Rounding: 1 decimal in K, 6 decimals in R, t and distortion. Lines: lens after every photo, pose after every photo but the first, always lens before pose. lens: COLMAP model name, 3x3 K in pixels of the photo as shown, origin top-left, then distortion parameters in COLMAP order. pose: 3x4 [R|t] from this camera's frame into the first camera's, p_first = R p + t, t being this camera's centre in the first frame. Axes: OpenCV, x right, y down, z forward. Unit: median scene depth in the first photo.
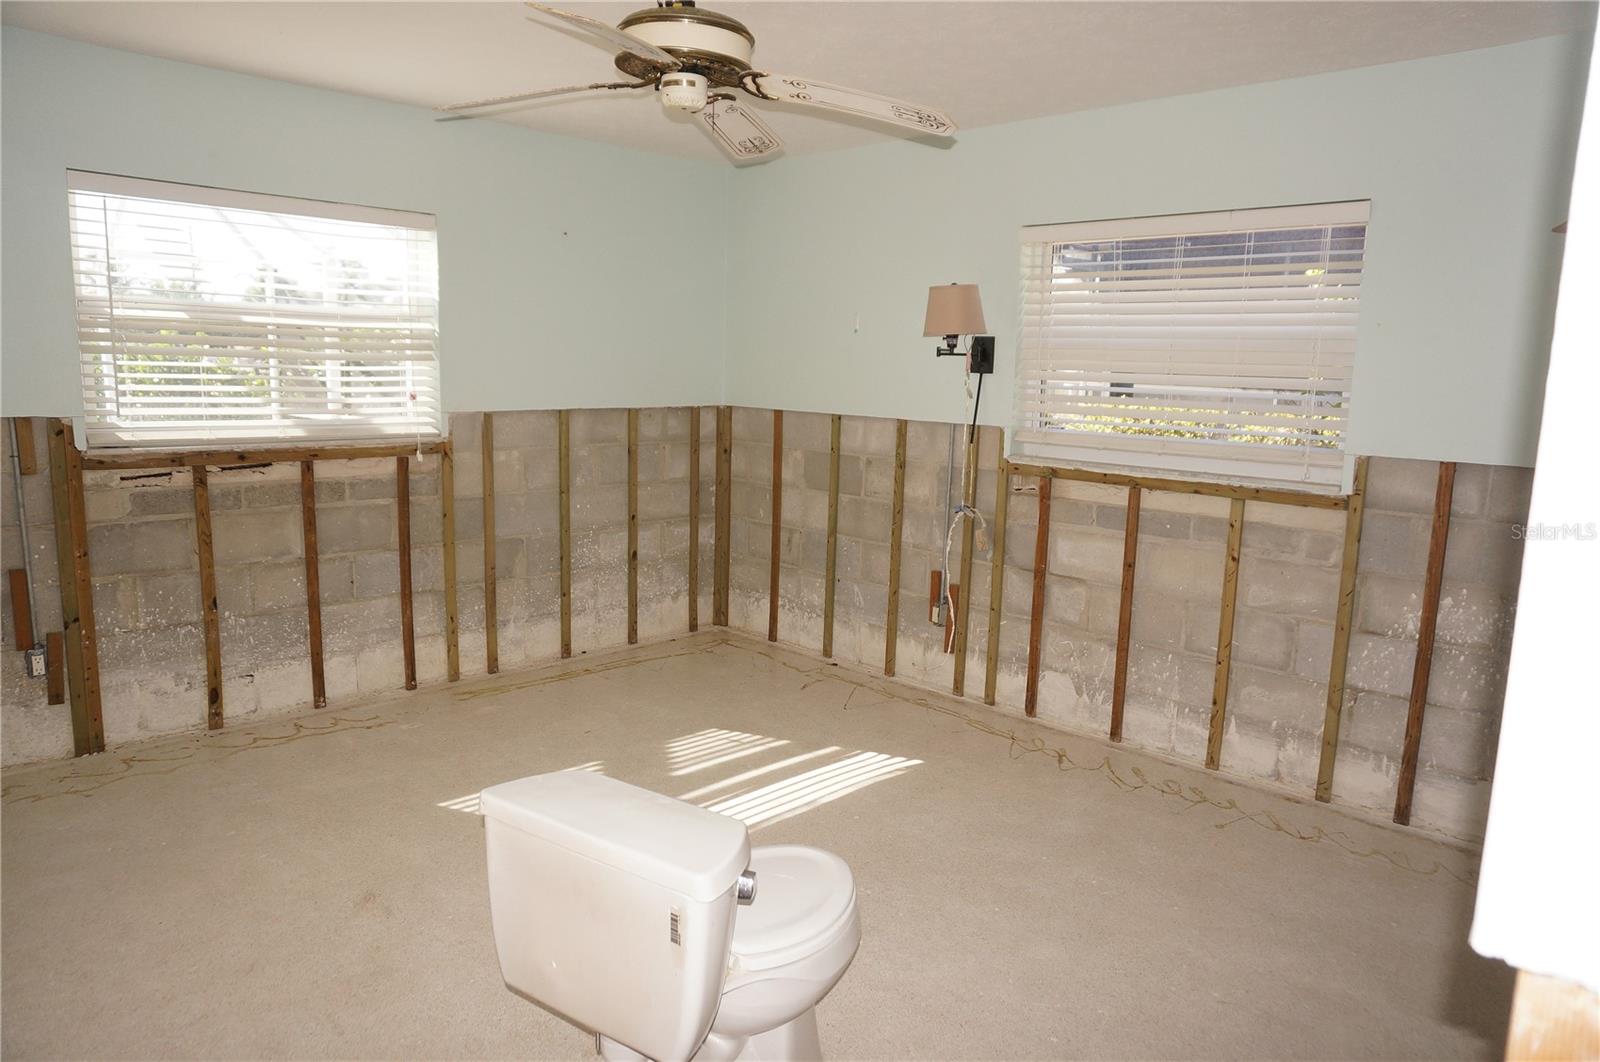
lens RADIAL K [[1061.3, 0, 797.8], [0, 1061.3, 538.8], [0, 0, 1]] dist [-0.058433, 0.039802]
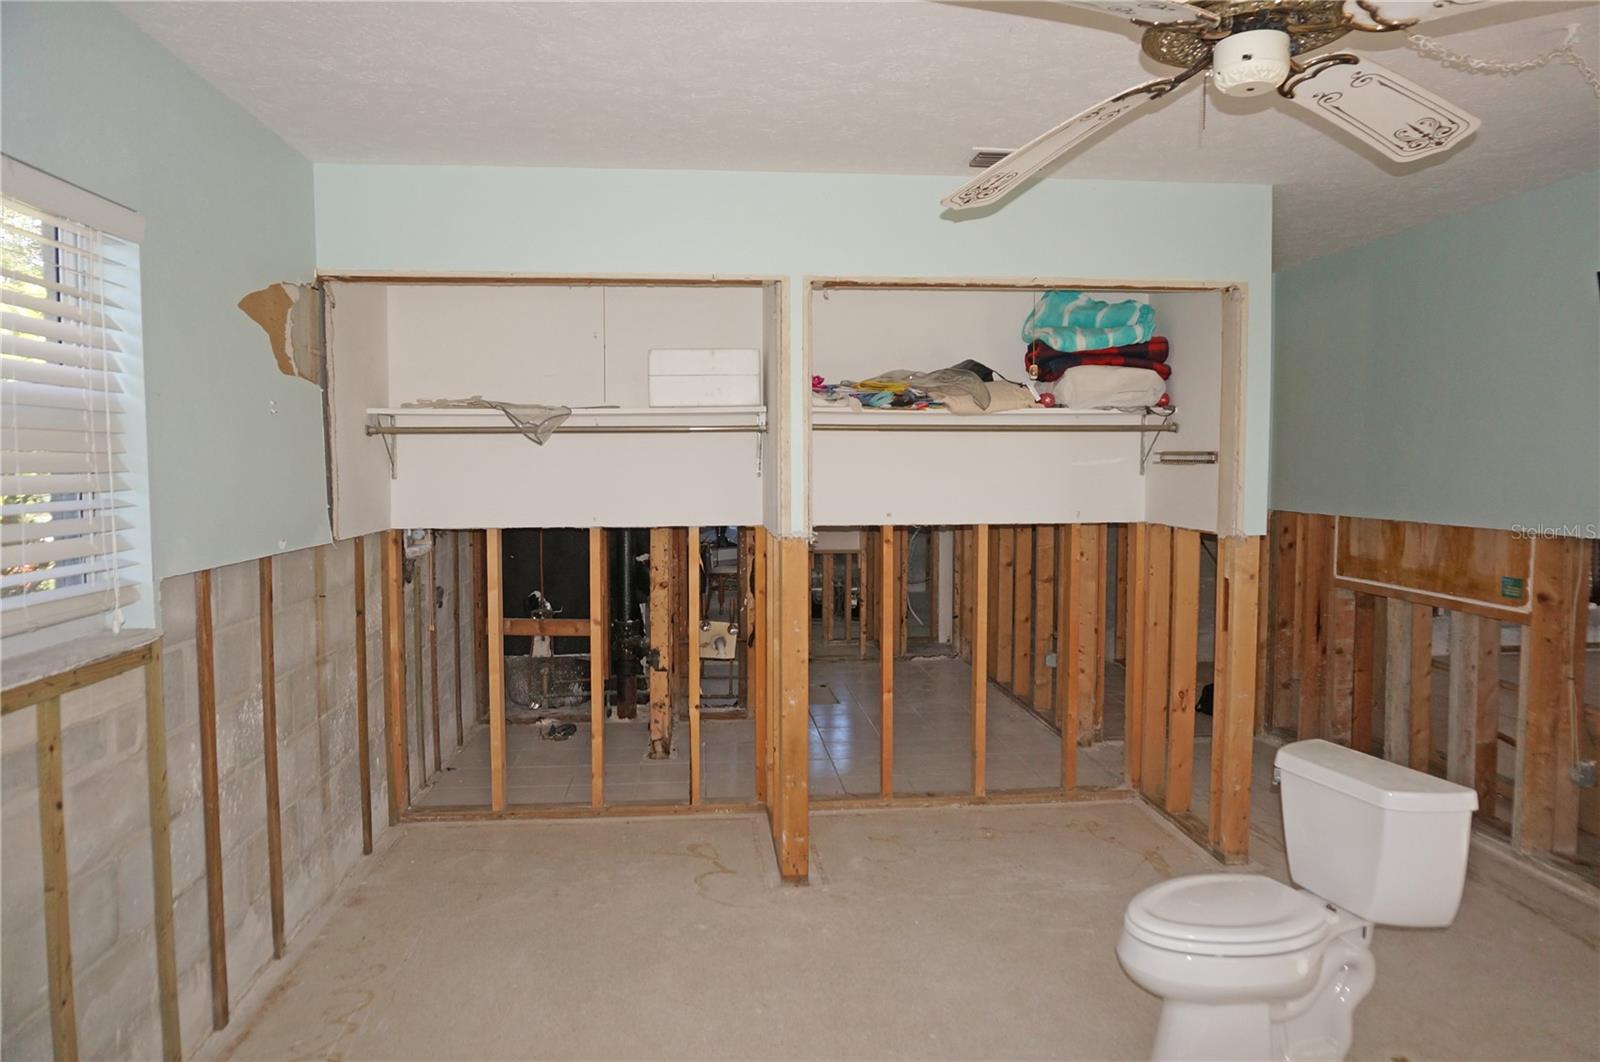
lens RADIAL K [[1061.3, 0, 797.8], [0, 1061.3, 538.8], [0, 0, 1]] dist [-0.058433, 0.039802]
pose [[-0.766740, -0.068875, 0.638252, -0.185938], [0.082654, 0.975361, 0.204546, -0.169804], [-0.636614, 0.209588, -0.742156, 0.988320]]
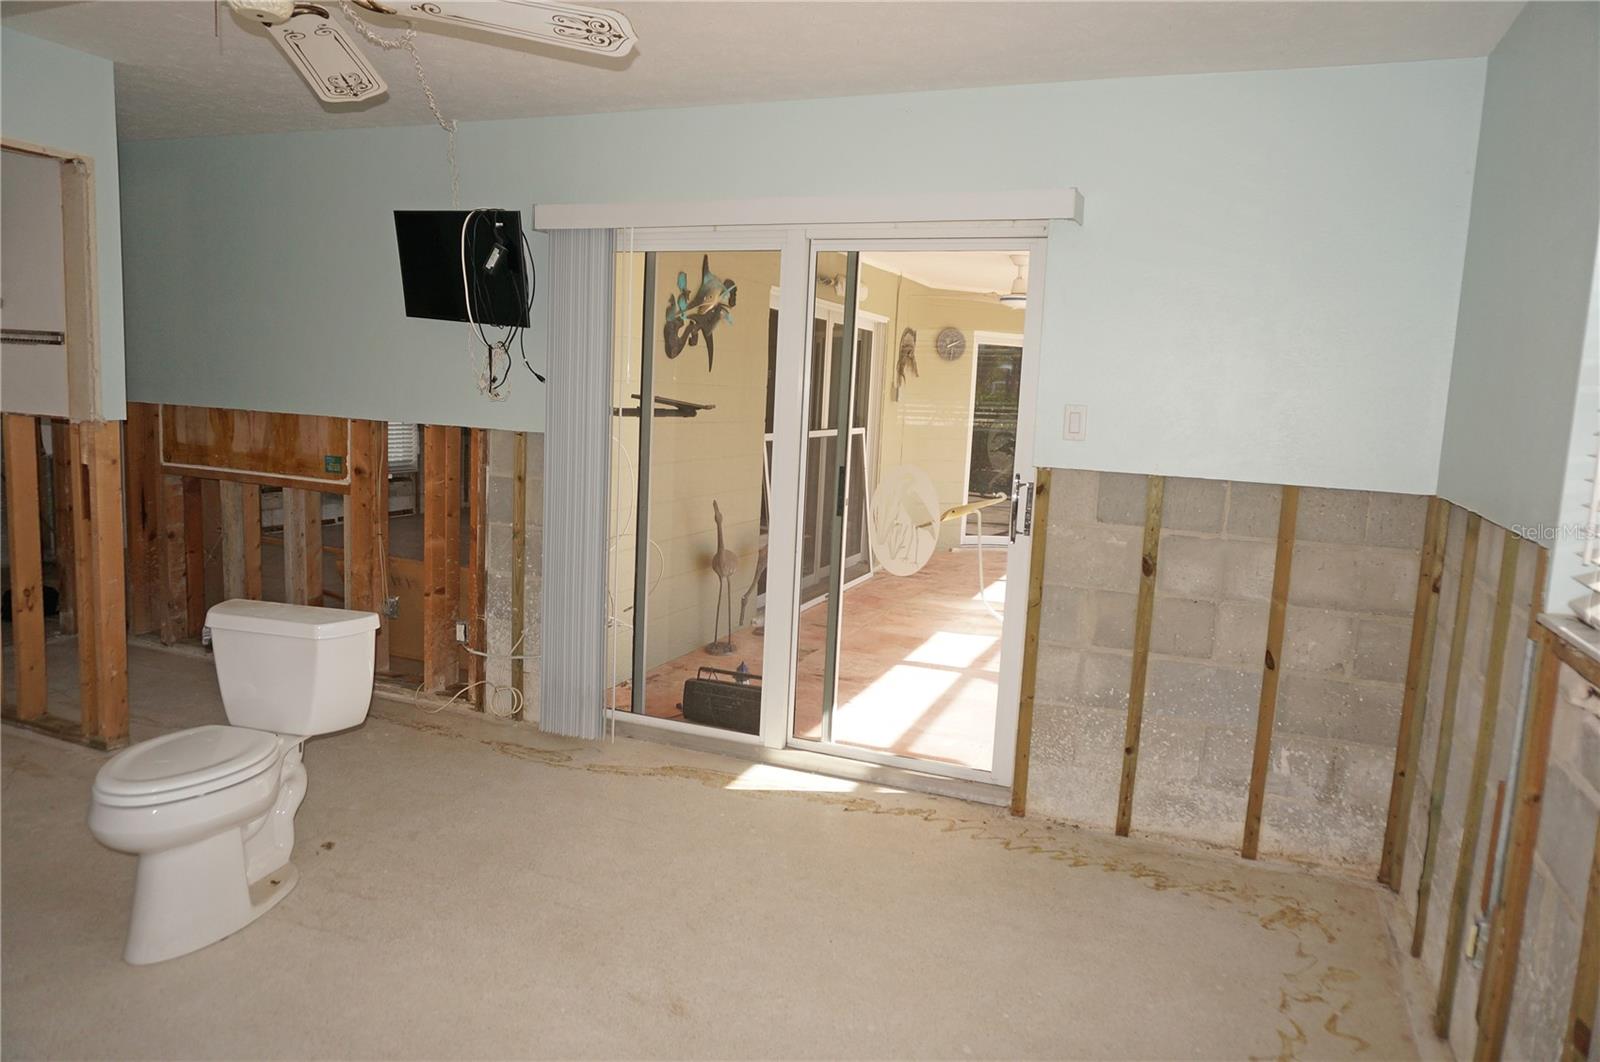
lens RADIAL K [[1061.3, 0, 797.8], [0, 1061.3, 538.8], [0, 0, 1]] dist [-0.058433, 0.039802]
pose [[-0.917177, -0.019378, -0.398008, -0.098152], [-0.135506, 0.954459, 0.265792, -0.175097], [0.374732, 0.297711, -0.878034, 1.097399]]
